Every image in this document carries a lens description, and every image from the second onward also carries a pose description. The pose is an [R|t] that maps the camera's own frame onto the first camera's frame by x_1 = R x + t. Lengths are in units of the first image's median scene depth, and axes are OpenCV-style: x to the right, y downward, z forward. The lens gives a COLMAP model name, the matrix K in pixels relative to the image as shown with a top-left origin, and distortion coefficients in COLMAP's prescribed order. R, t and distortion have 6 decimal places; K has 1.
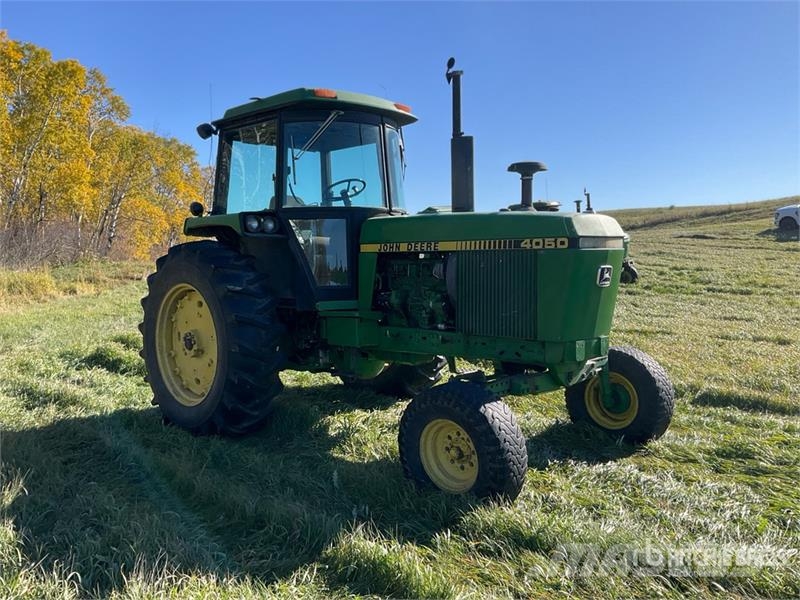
lens RADIAL K [[677.6, 0, 400.0], [0, 677.6, 300.0], [0, 0, 1]] dist [0.097861, -0.229304]
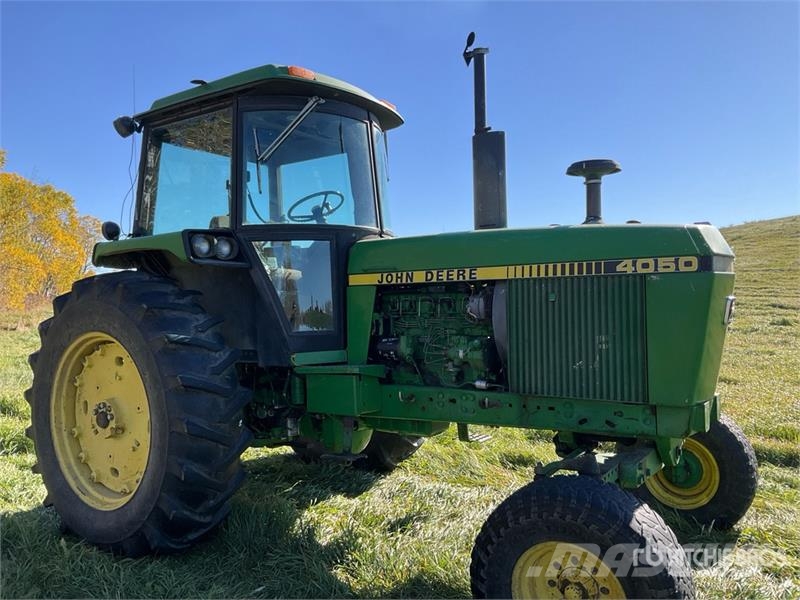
lens RADIAL K [[651.8, 0, 400.0], [0, 651.8, 300.0], [0, 0, 1]] dist [0.093977, -0.207191]
pose [[0.985781, -0.010586, 0.167701, -0.125576], [0.021710, 0.997672, -0.064641, -0.006949], [-0.166627, 0.067363, 0.983716, 0.290117]]
